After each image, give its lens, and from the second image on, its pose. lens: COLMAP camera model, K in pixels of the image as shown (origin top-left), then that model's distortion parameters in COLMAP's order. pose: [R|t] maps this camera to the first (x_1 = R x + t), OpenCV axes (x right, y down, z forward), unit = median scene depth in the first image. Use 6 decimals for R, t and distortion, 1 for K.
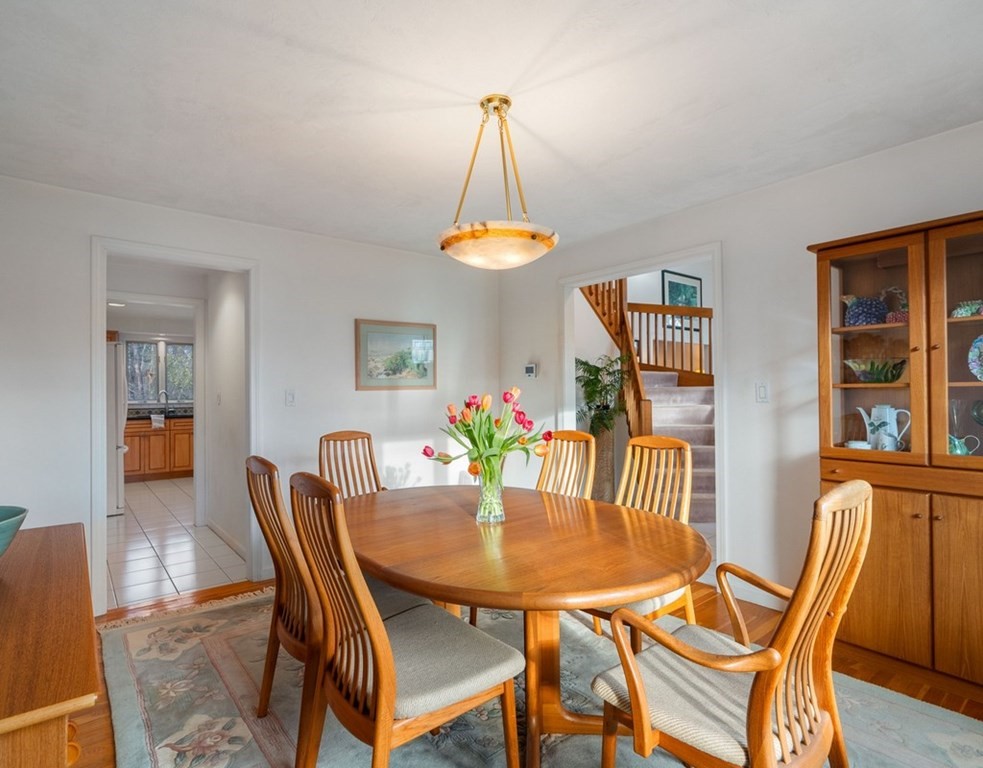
lens RADIAL K [[533.5, 0, 487.9], [0, 533.5, 384.9], [0, 0, 1]] dist [-0.015624, 0.006572]
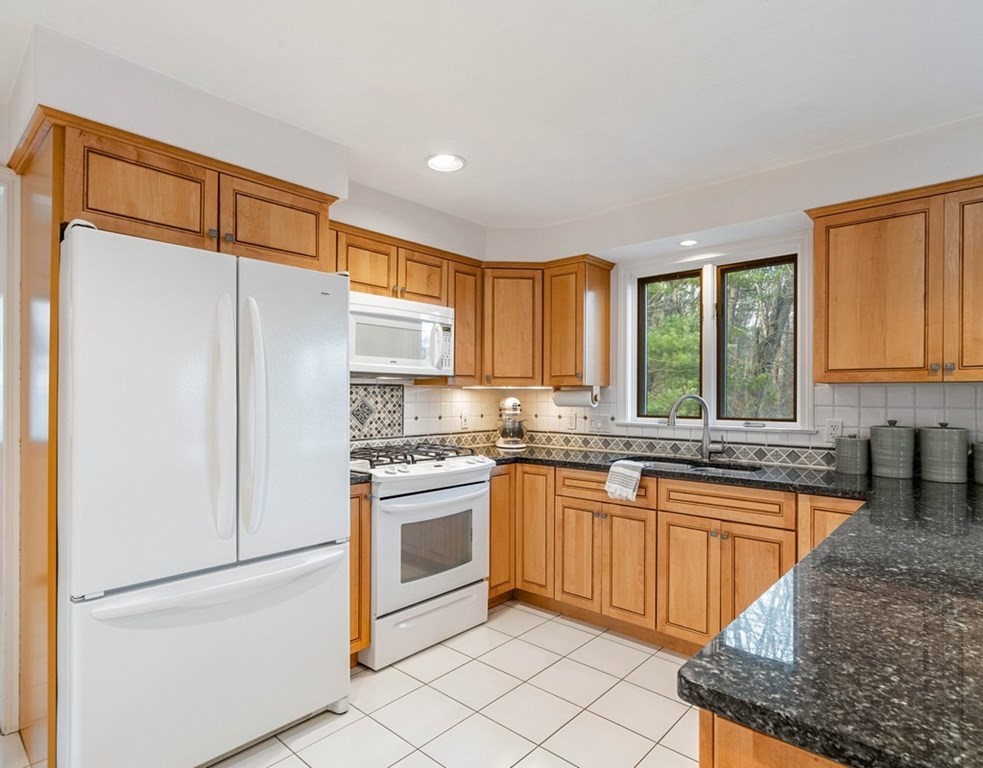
lens RADIAL K [[533.5, 0, 488.1], [0, 533.5, 401.0], [0, 0, 1]] dist [-0.015624, 0.006572]
pose [[0.151394, 0.011936, -0.988401, -0.280662], [0.003388, 0.999915, 0.012594, 0.011038], [0.988468, -0.005255, 0.151340, 0.846995]]
